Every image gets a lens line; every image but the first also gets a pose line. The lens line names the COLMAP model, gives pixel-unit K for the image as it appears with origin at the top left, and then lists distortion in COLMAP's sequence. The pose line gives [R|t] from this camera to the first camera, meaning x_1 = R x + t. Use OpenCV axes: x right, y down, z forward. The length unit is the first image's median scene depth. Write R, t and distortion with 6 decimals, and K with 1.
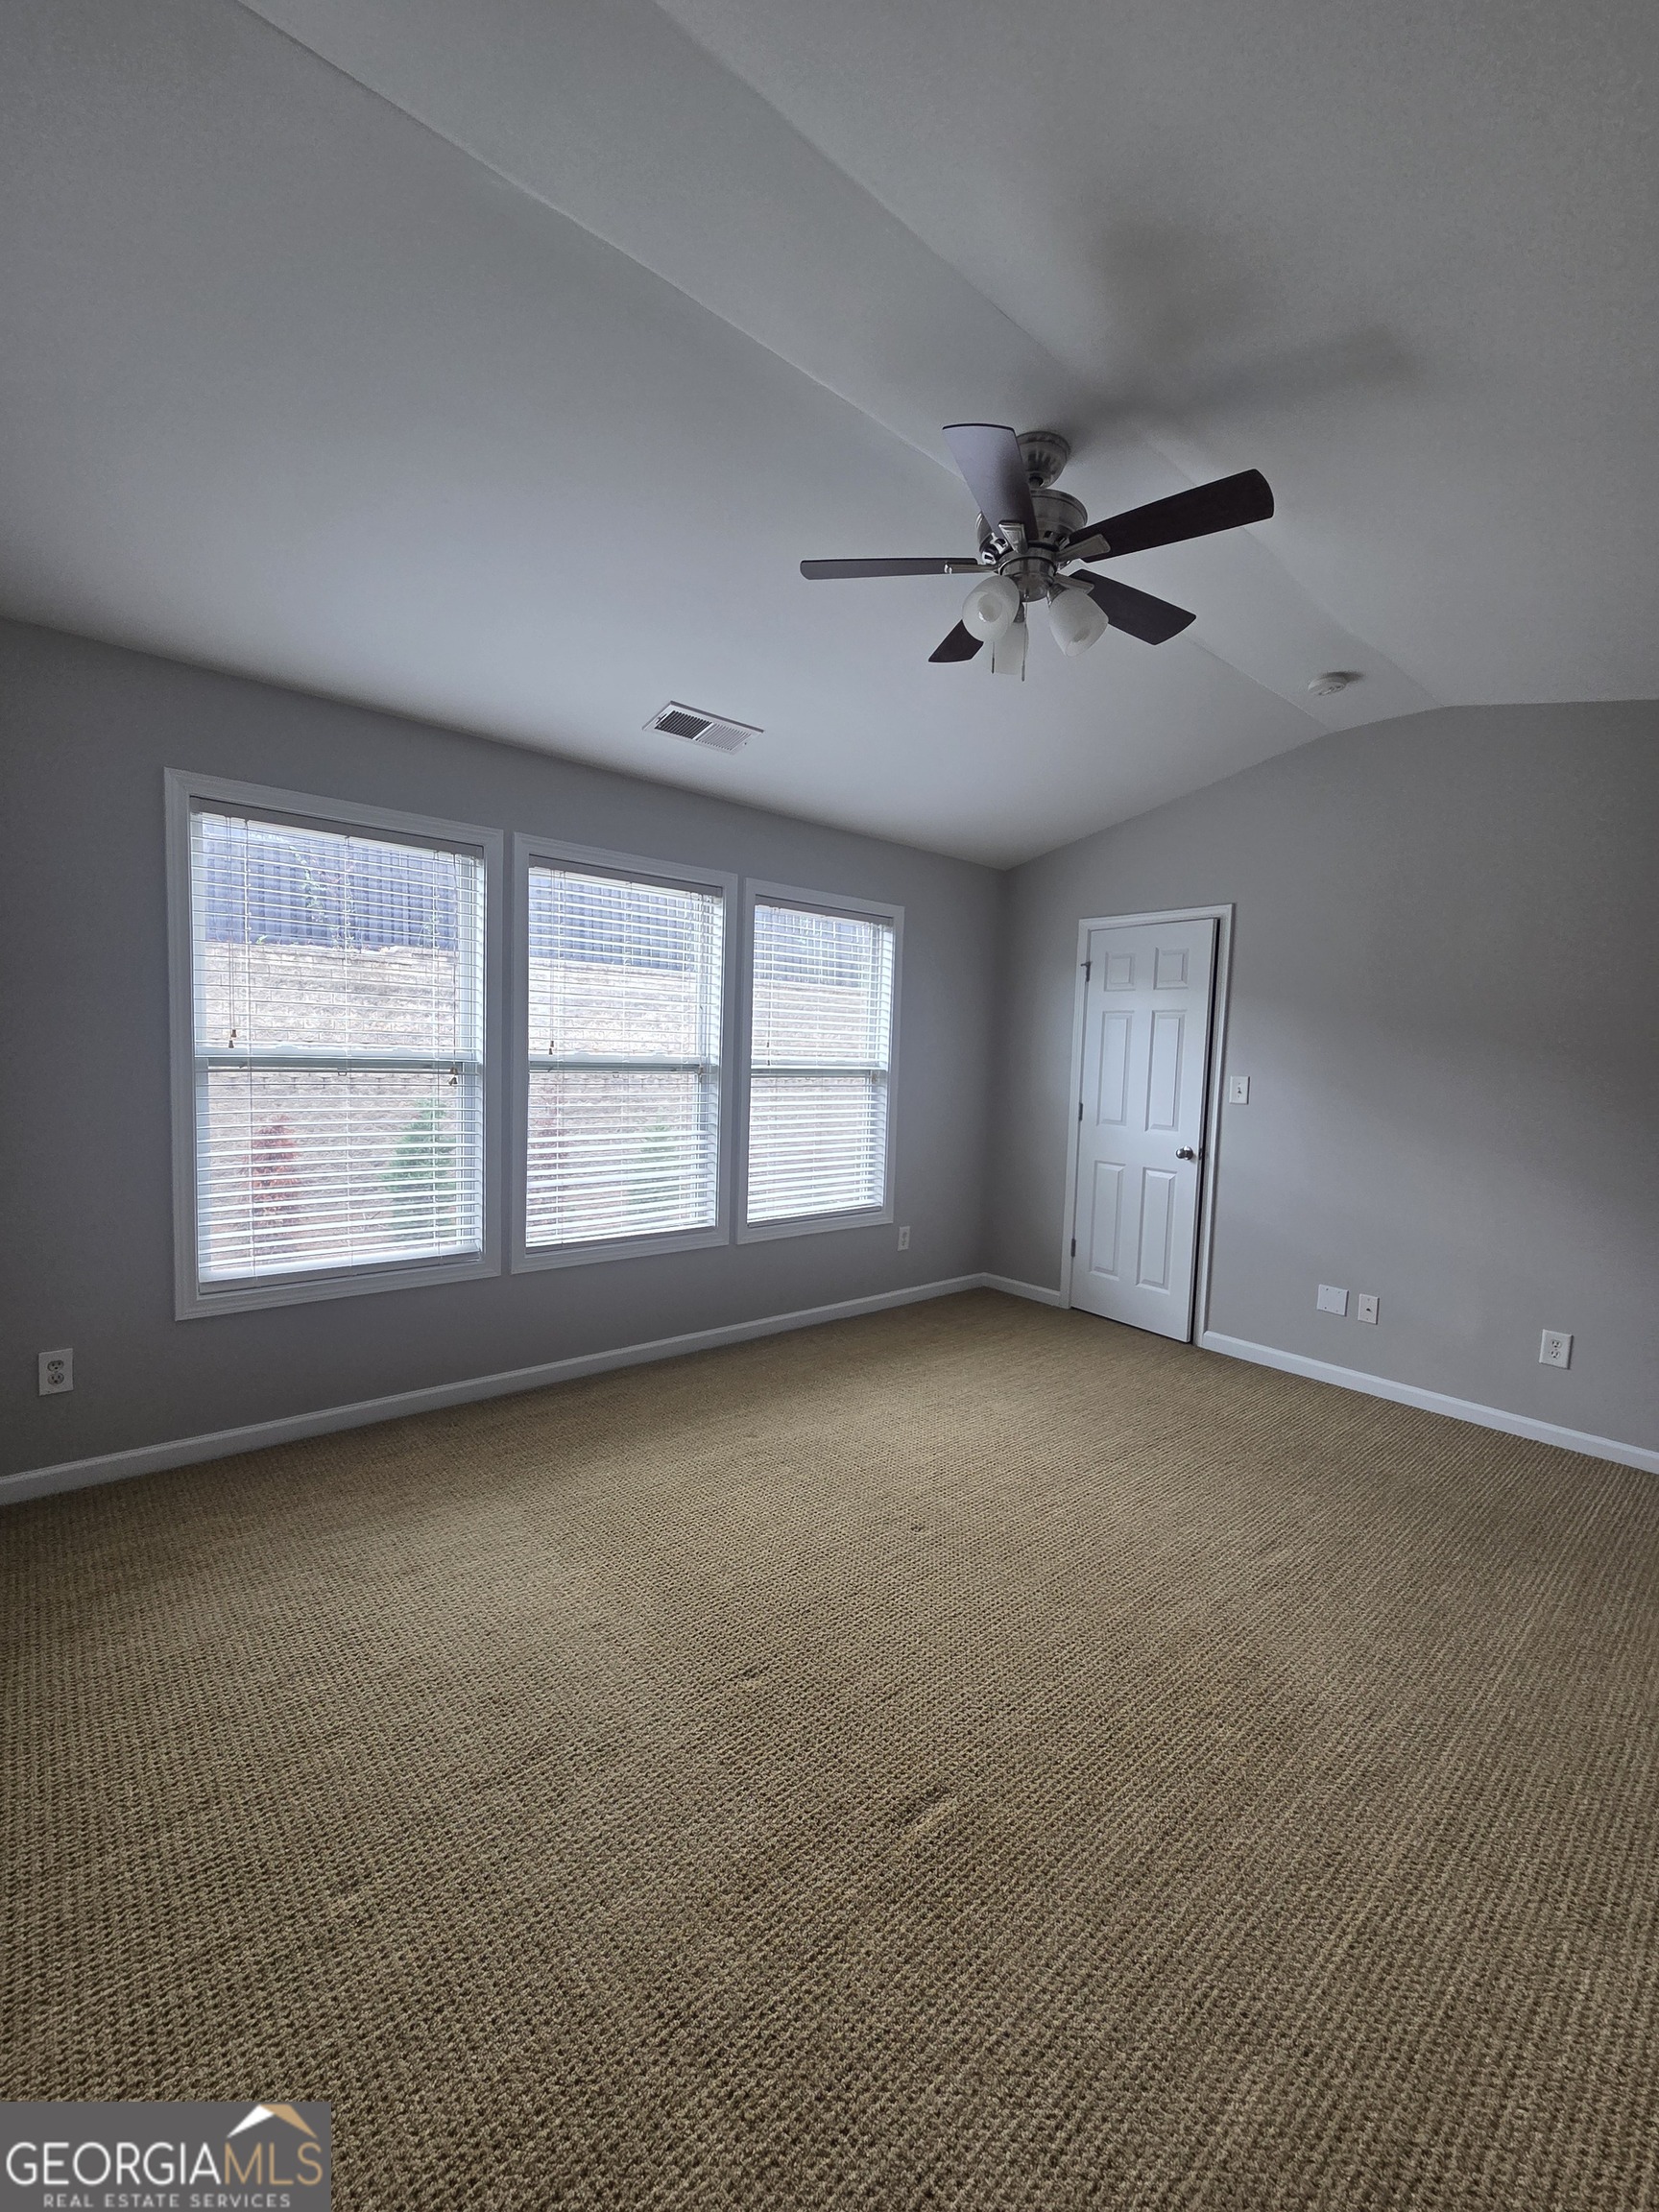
lens RADIAL K [[909.6, 0, 840.8], [0, 909.6, 1104.0], [0, 0, 1]] dist [0.003850, 0.000369]
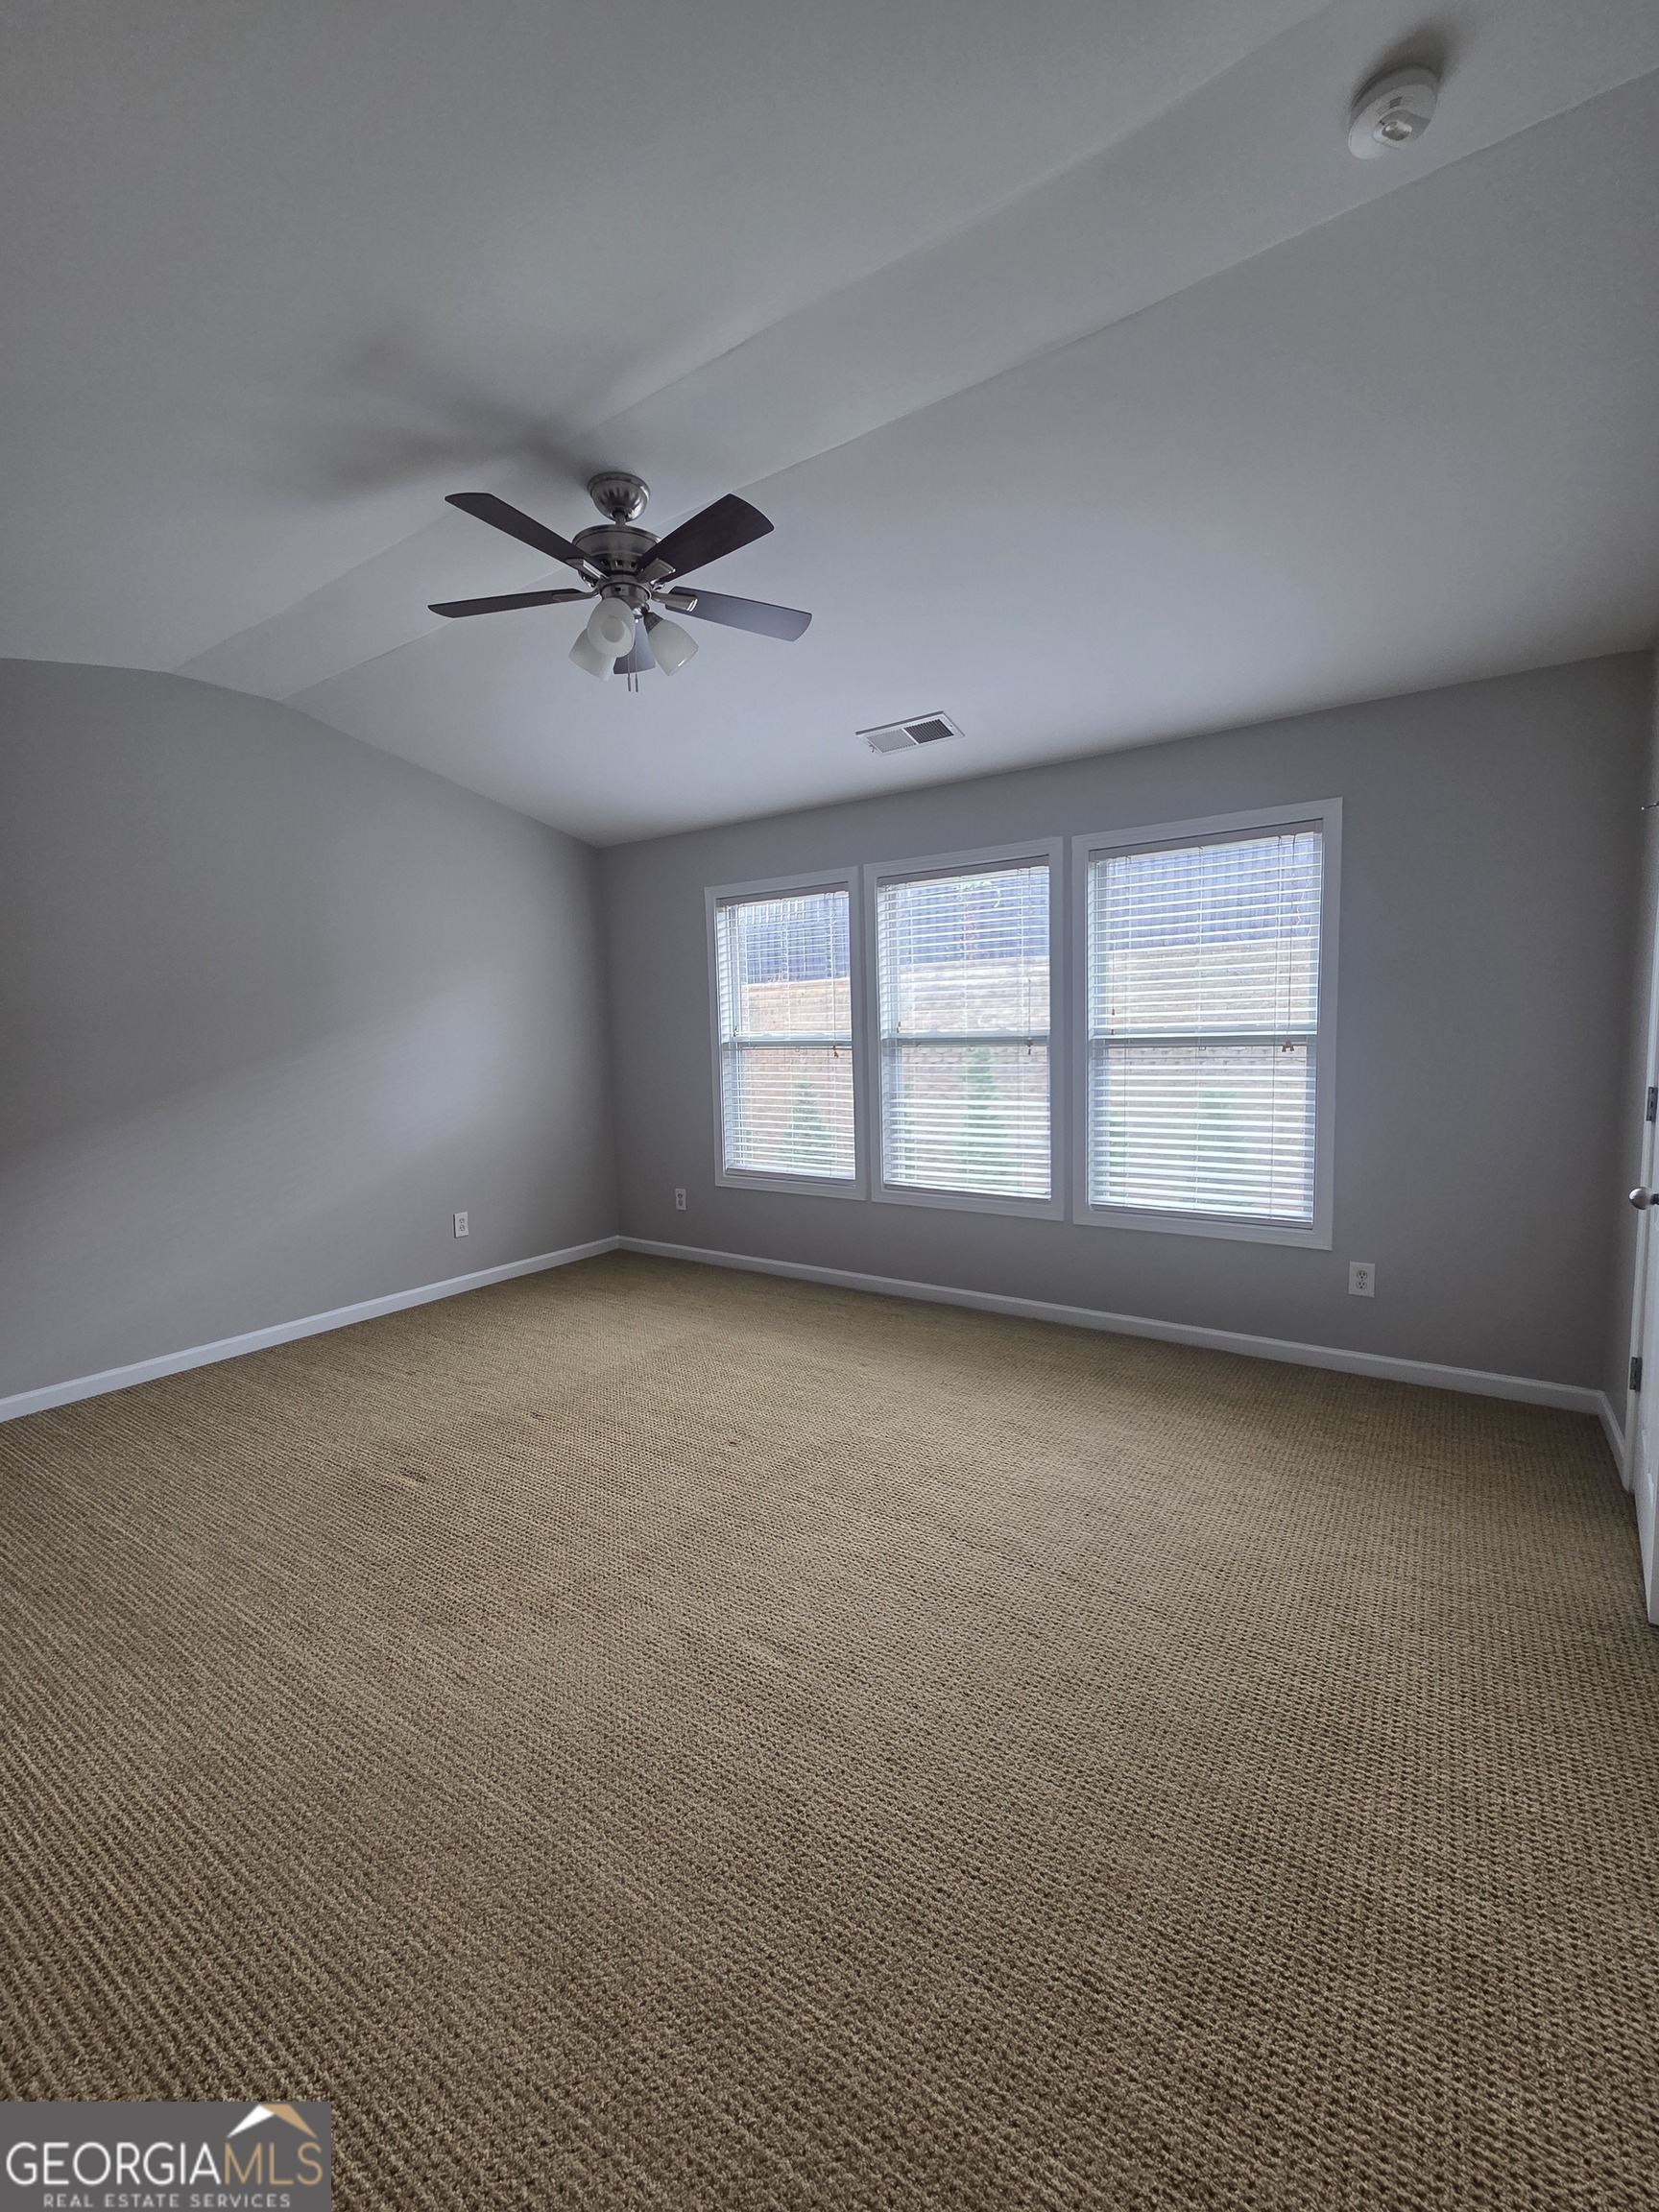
lens RADIAL K [[909.6, 0, 842.3], [0, 909.6, 1103.5], [0, 0, 1]] dist [0.003850, 0.000369]
pose [[0.246442, 0.036712, -0.968462, 0.882047], [-0.023889, 0.999209, 0.031799, 0.004831], [0.968863, 0.015300, 0.247124, 0.626512]]
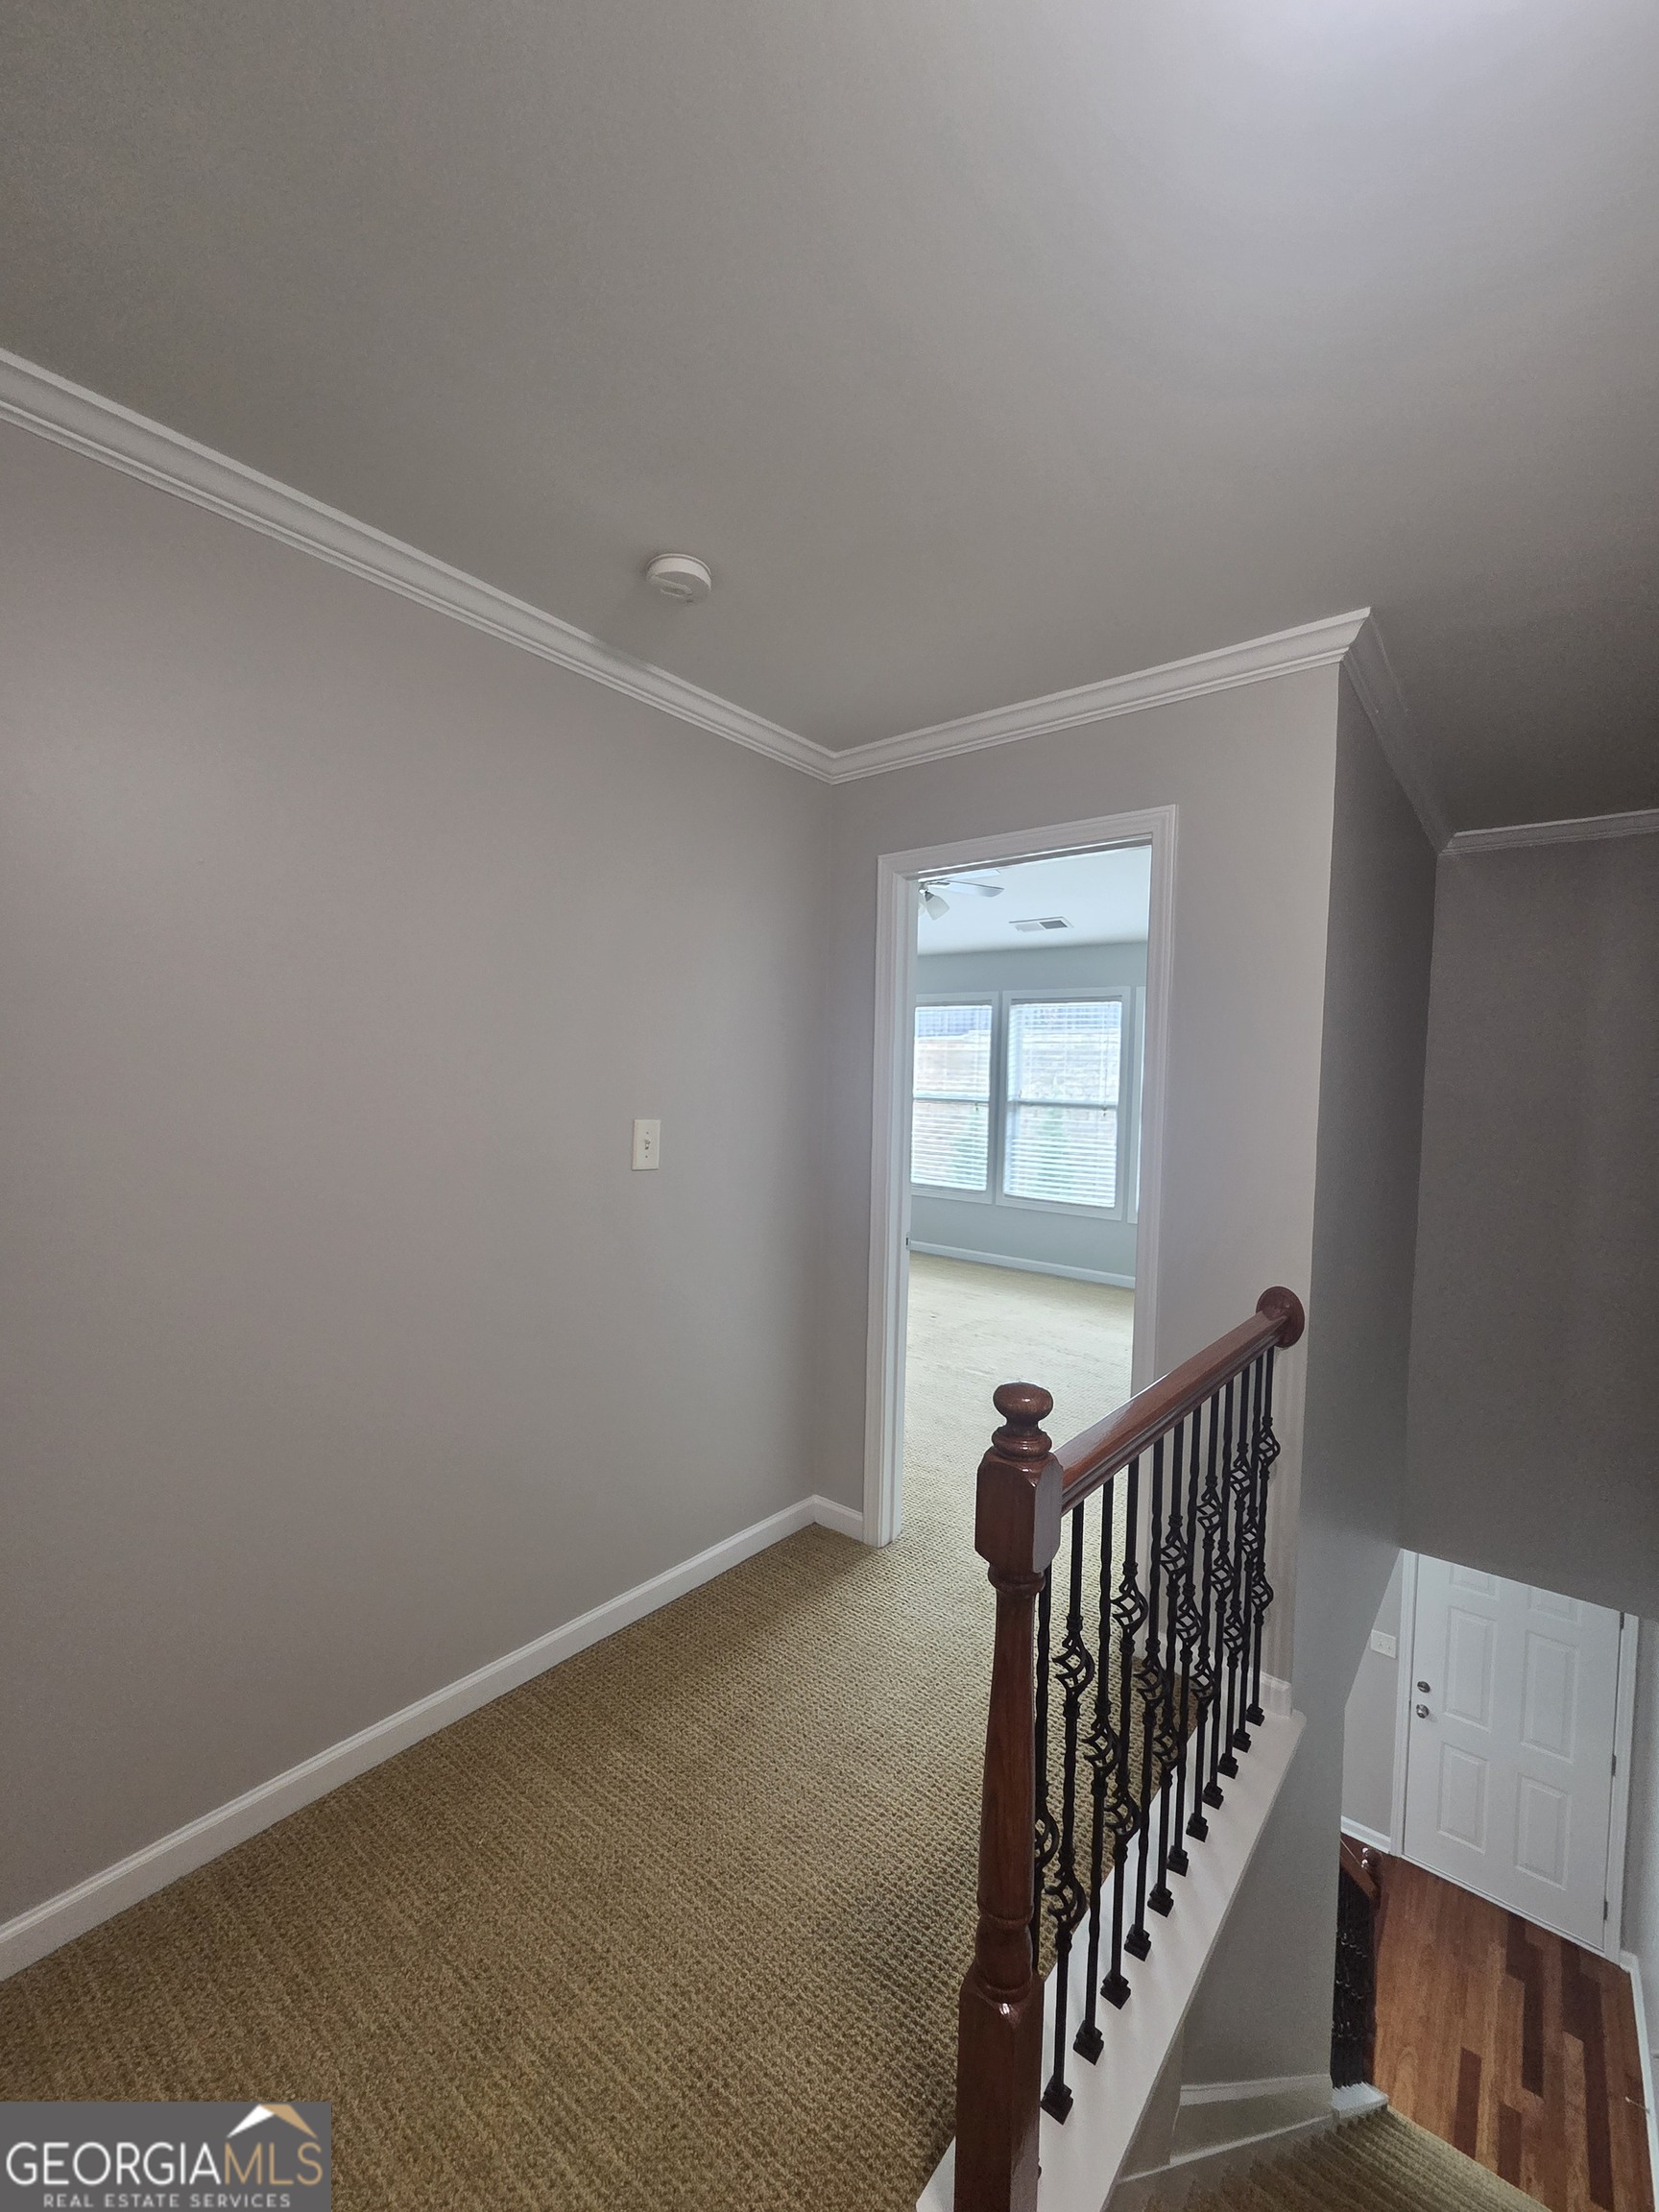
lens RADIAL K [[909.6, 0, 832.3], [0, 909.6, 1105.1], [0, 0, 1]] dist [0.003850, 0.000369]
pose [[0.168326, 0.000621, -0.985731, 1.557994], [-0.079956, 0.996713, -0.013026, 0.019898], [0.982483, 0.081008, 0.167822, 0.281311]]
